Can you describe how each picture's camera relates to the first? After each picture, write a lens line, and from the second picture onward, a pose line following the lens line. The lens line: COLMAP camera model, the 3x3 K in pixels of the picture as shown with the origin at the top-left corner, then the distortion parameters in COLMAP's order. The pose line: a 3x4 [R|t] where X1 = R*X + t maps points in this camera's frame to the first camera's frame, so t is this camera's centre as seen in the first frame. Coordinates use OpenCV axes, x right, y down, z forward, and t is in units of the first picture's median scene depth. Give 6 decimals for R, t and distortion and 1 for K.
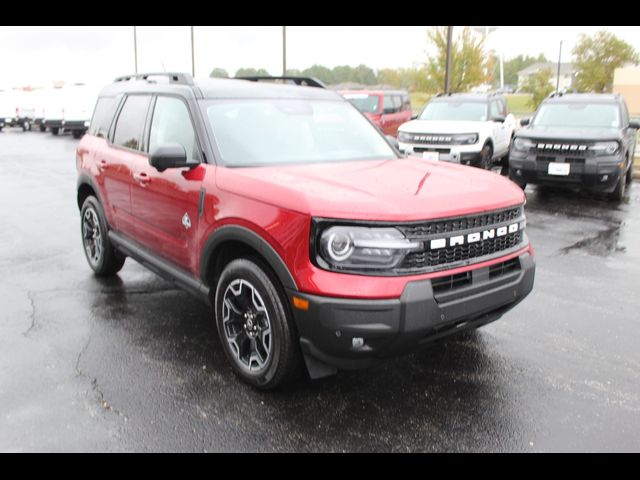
lens RADIAL K [[600.1, 0, 320.0], [0, 600.1, 240.0], [0, 0, 1]] dist [-0.068972, 0.004263]
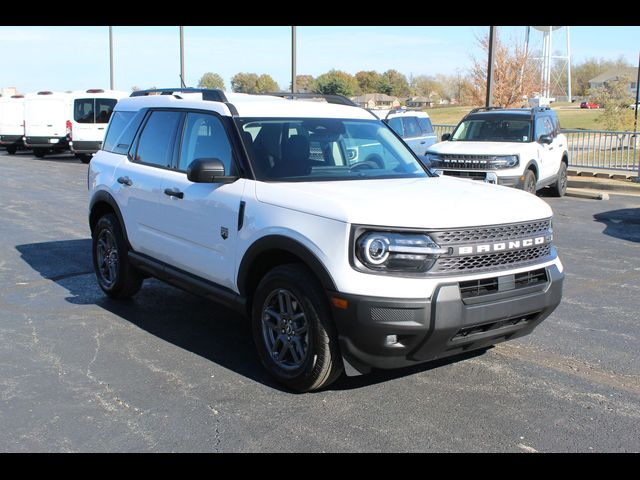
lens RADIAL K [[782.2, 0, 320.0], [0, 782.2, 240.0], [0, 0, 1]] dist [-0.026207, 0.007280]
pose [[0.999711, 0.011195, -0.021265, -0.034737], [-0.012683, 0.997381, -0.071200, 0.081803], [0.020412, 0.071449, 0.997235, -0.385084]]
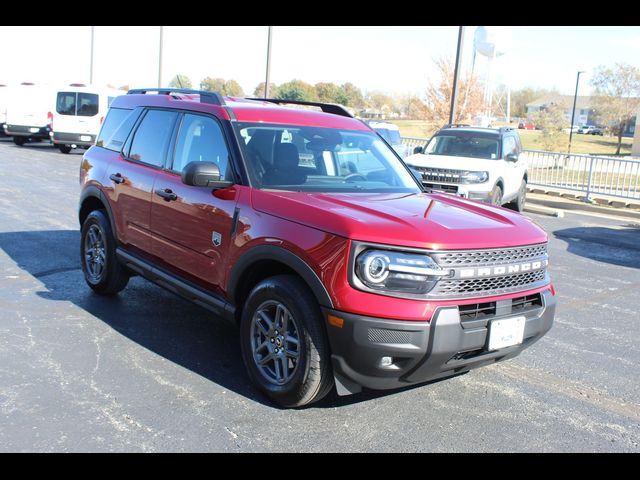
lens RADIAL K [[709.0, 0, 309.2], [0, 709.0, 257.0], [0, 0, 1]] dist [-0.025249, -0.040318]
pose [[0.997572, 0.063378, 0.028853, -0.106813], [-0.062145, 0.997192, -0.041792, 0.042050], [-0.031420, 0.039898, 0.998710, -0.219878]]
